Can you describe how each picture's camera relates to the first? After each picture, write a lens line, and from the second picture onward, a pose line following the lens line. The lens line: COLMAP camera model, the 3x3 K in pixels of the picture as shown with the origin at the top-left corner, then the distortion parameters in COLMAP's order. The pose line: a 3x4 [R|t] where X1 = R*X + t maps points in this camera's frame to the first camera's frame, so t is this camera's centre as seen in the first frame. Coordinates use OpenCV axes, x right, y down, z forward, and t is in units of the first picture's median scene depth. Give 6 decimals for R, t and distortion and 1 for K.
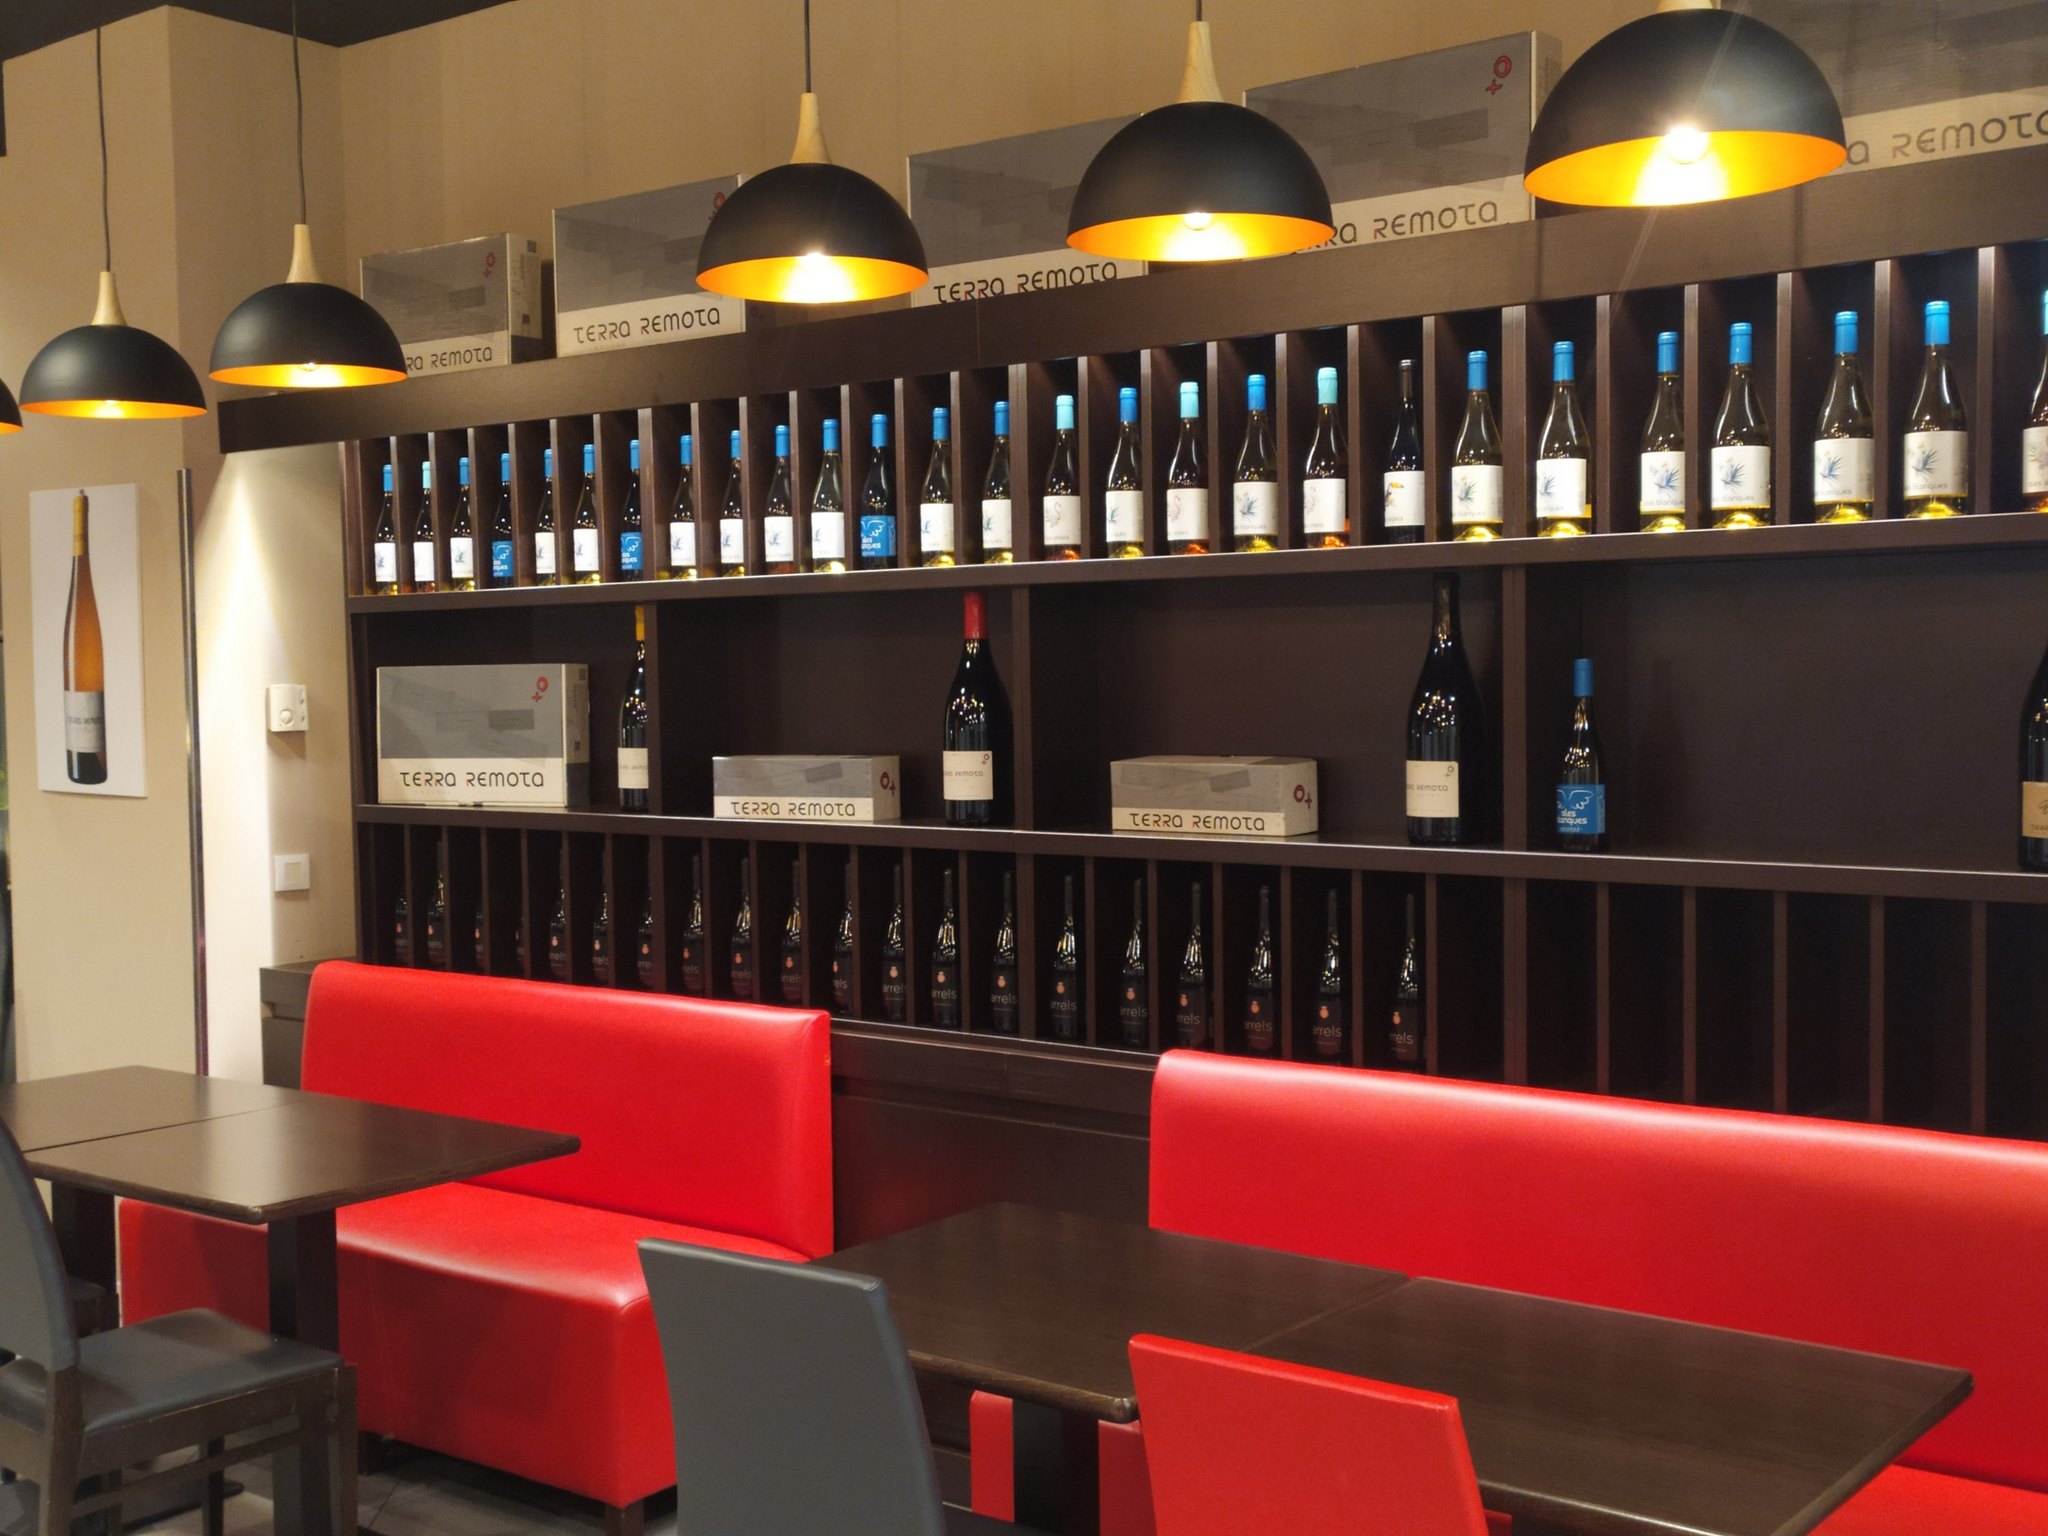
lens RADIAL K [[2362.0, 0, 1022.2], [0, 2362.0, 799.6], [0, 0, 1]] dist [0.002599, 0.023096]
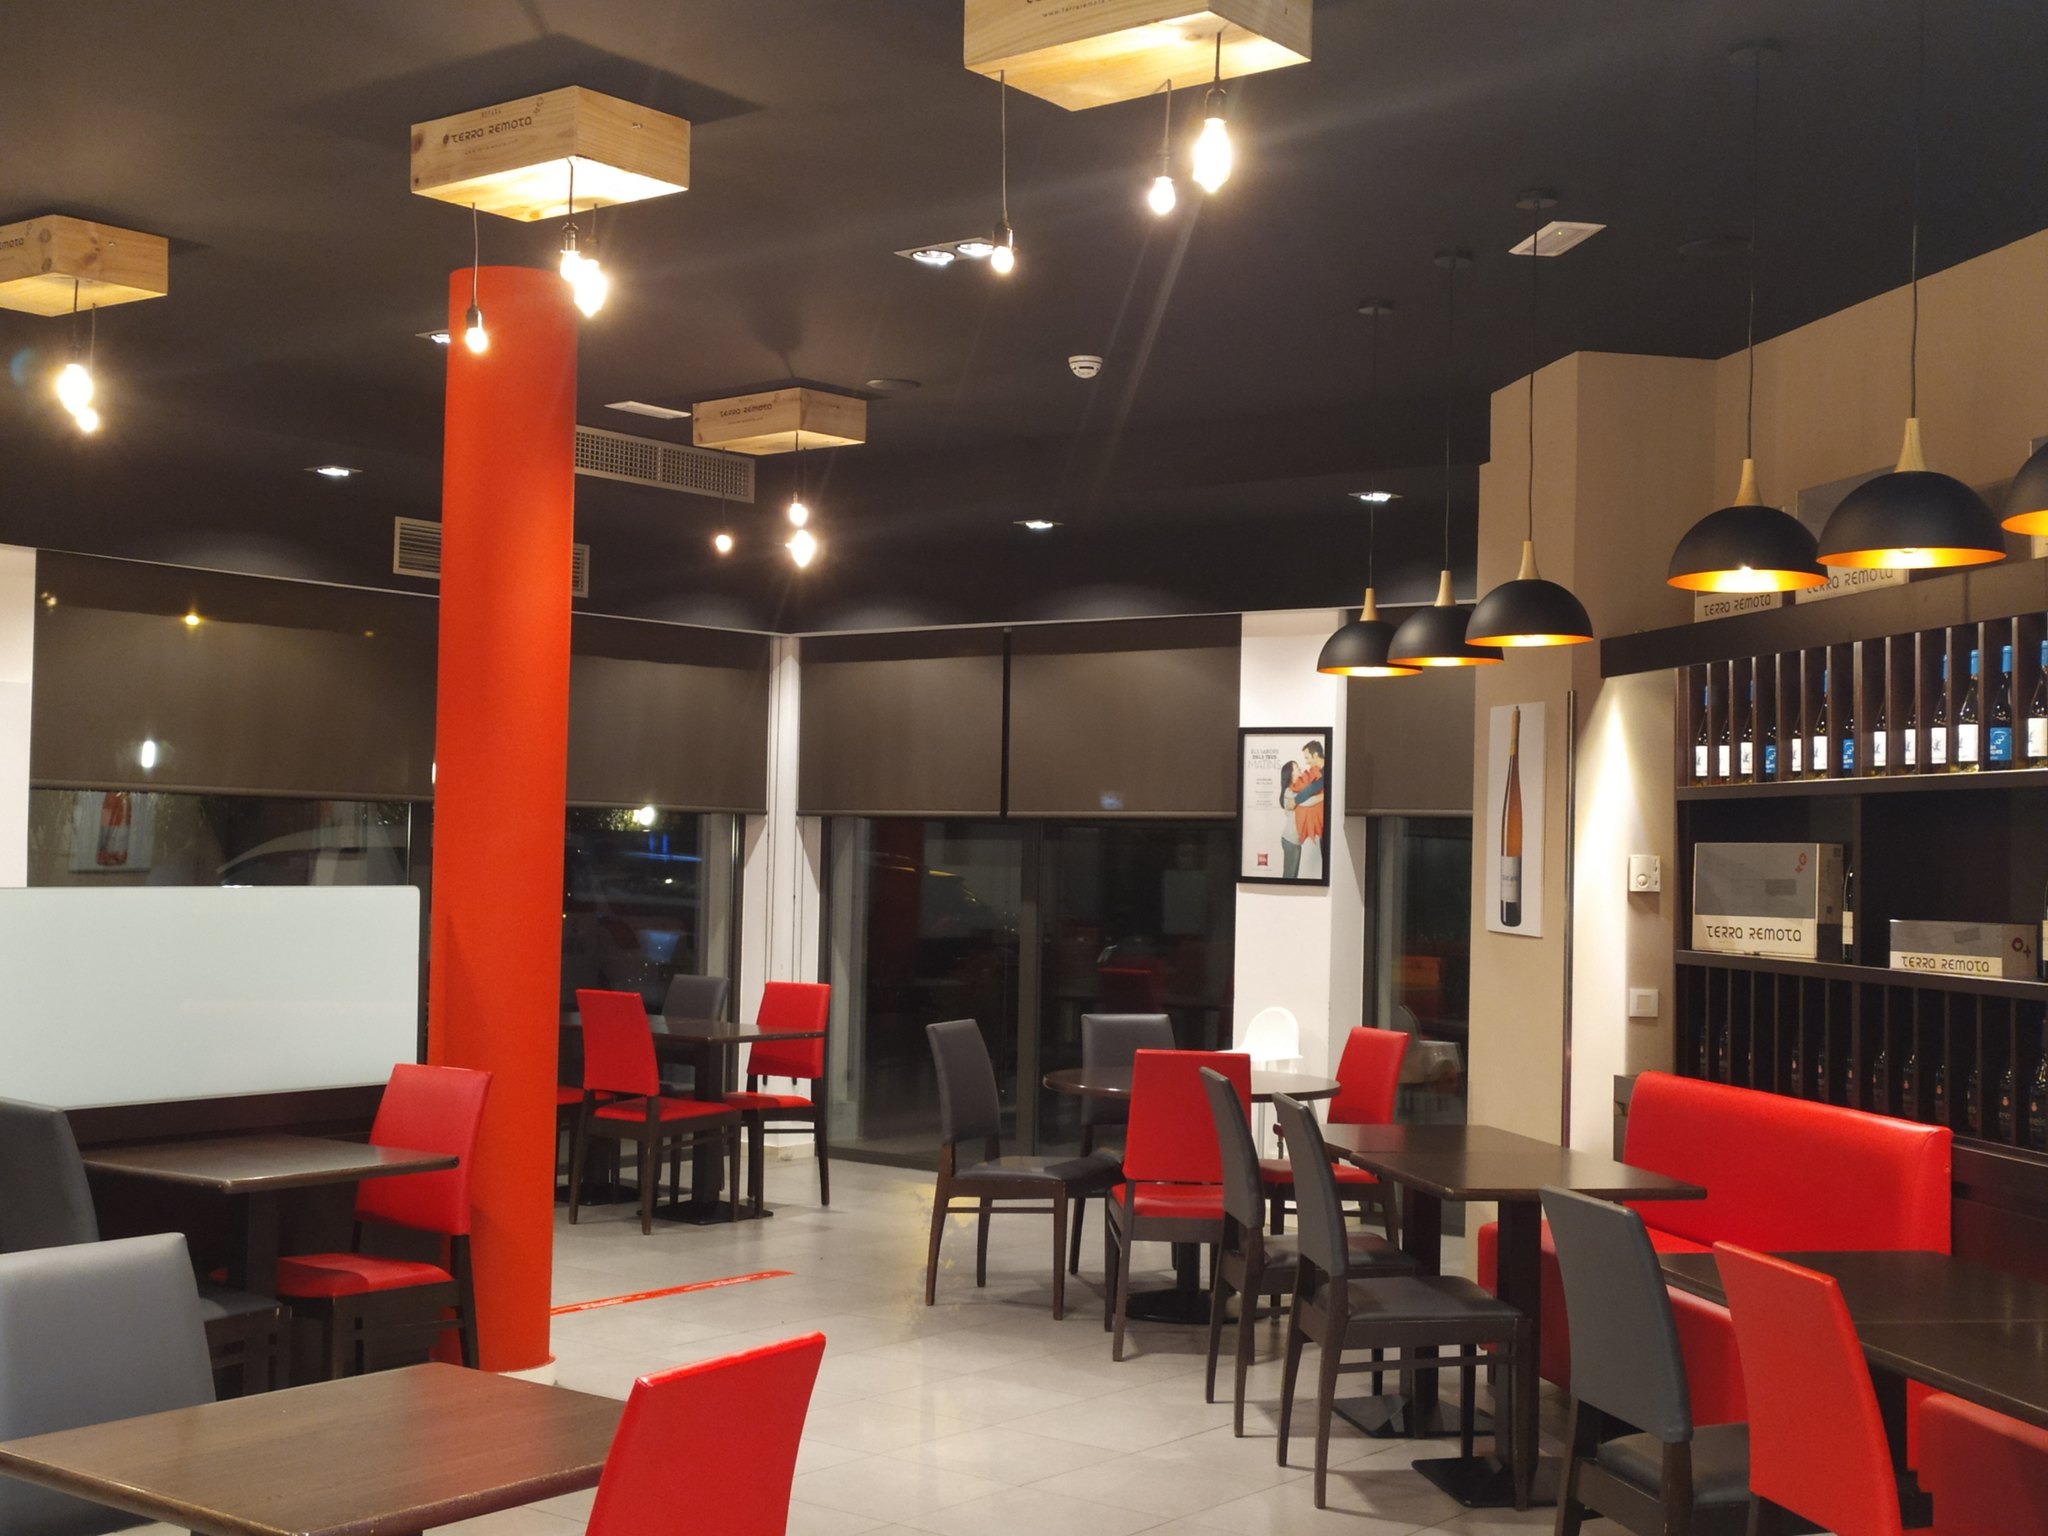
lens RADIAL K [[2362.0, 0, 1022.2], [0, 2362.0, 799.6], [0, 0, 1]] dist [0.002599, 0.023096]
pose [[0.767996, 0.006425, -0.640422, 0.272324], [-0.053007, 0.997157, -0.053562, 0.008347], [0.638257, 0.075082, 0.766153, -0.215242]]
